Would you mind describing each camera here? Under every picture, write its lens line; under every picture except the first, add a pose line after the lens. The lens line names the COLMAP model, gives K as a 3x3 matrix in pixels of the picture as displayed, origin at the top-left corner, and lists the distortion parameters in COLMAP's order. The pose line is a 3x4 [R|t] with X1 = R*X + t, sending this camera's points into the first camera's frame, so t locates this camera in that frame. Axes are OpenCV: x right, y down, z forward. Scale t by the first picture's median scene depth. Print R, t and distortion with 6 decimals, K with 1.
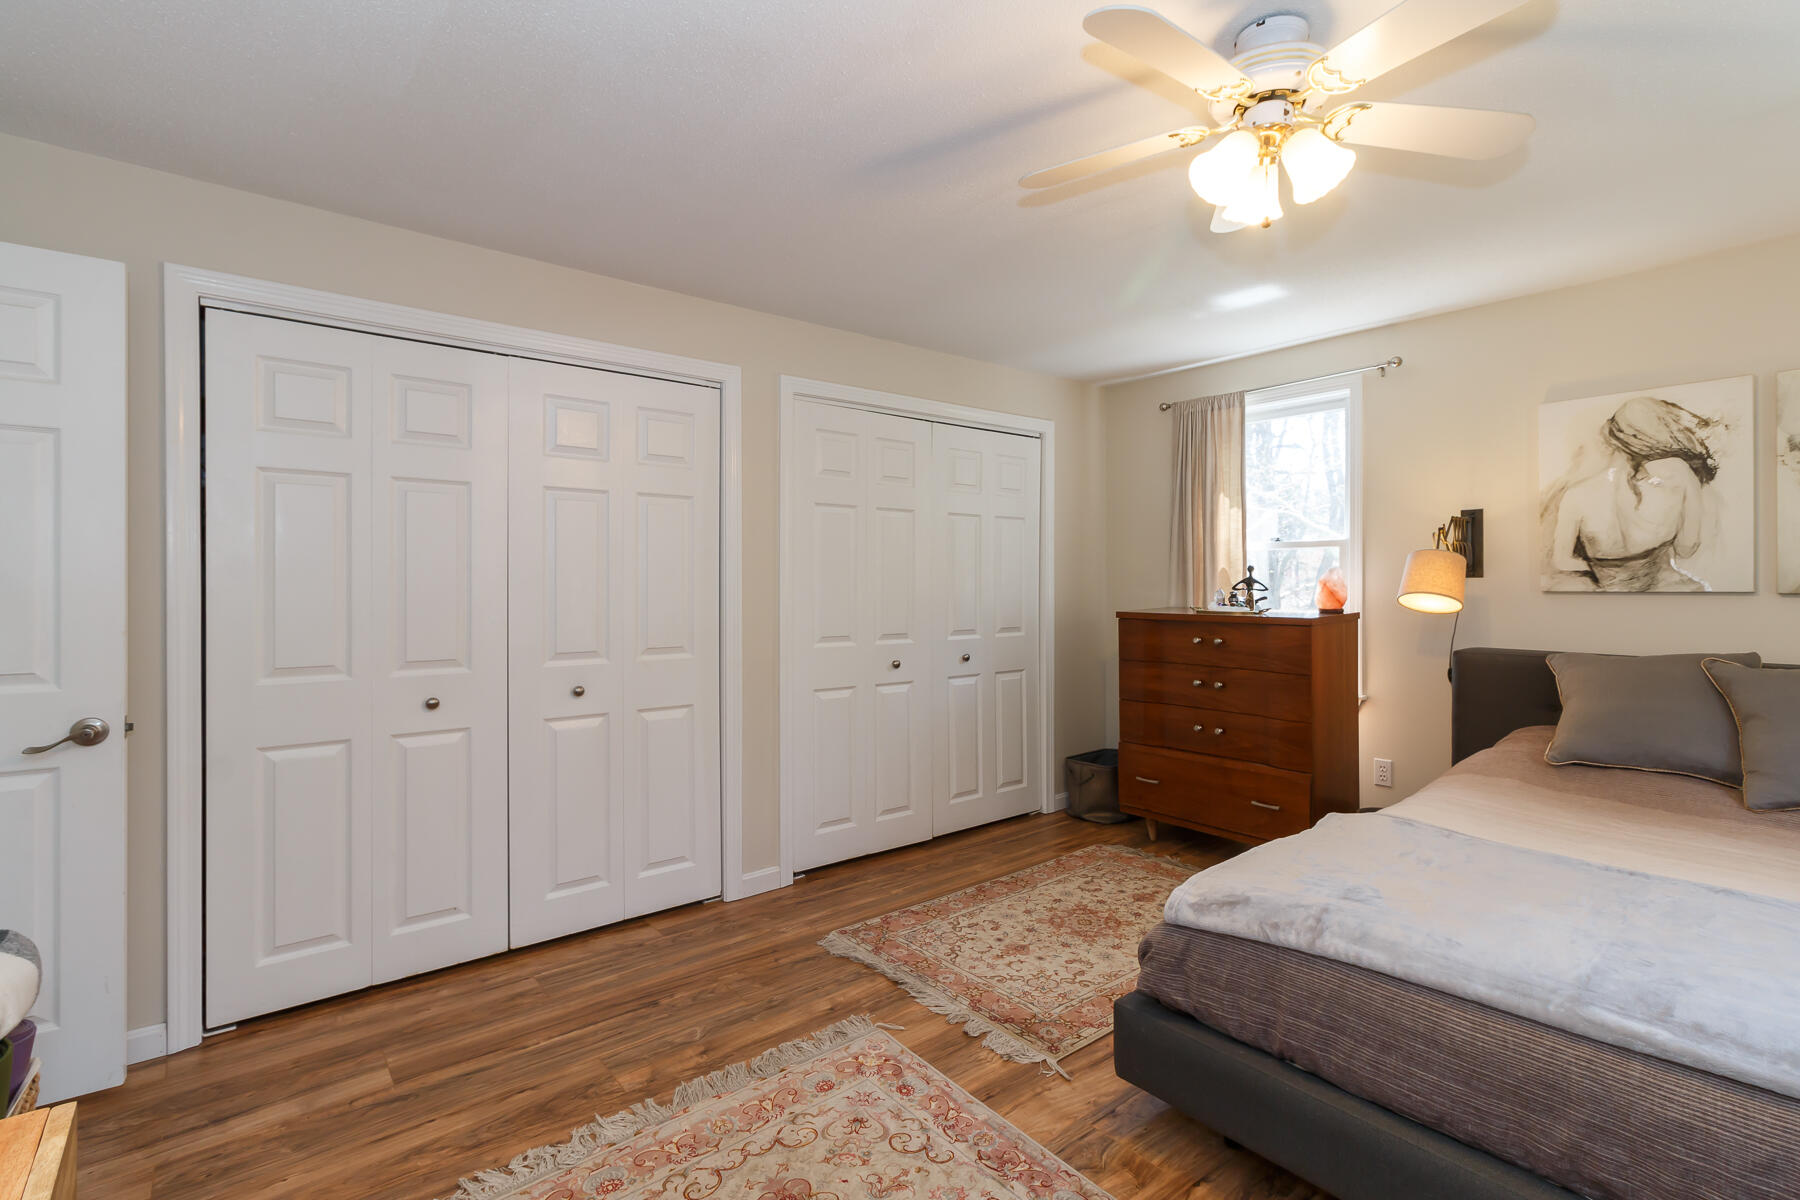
lens RADIAL K [[820.3, 0, 903.2], [0, 820.3, 574.7], [0, 0, 1]] dist [0.003143, -0.000408]
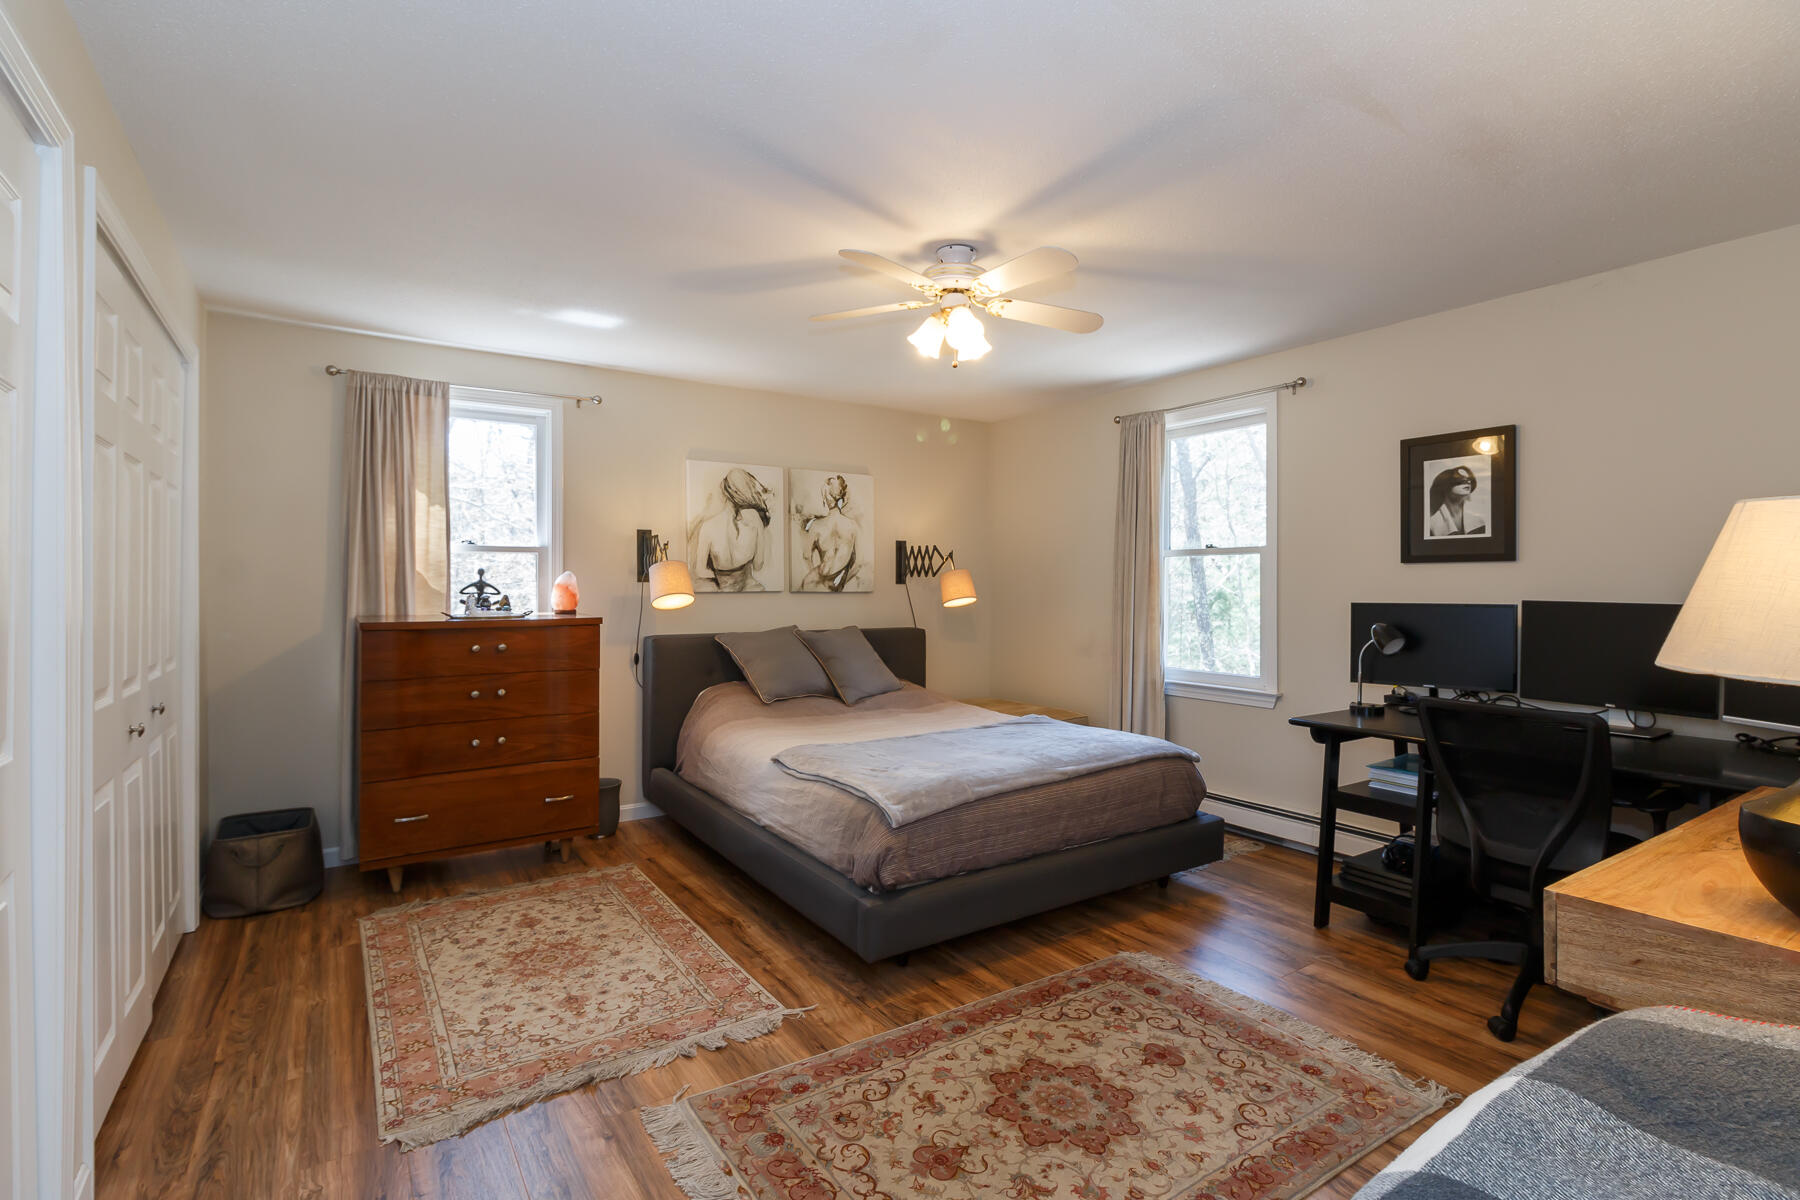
lens RADIAL K [[862.4, 0, 906.2], [0, 862.4, 575.5], [0, 0, 1]] dist [0.003042, 0.000447]
pose [[0.090449, 0.011122, 0.995839, -0.692323], [-0.007561, 0.999916, -0.010481, 0.004656], [-0.995872, -0.006582, 0.090525, 0.513282]]
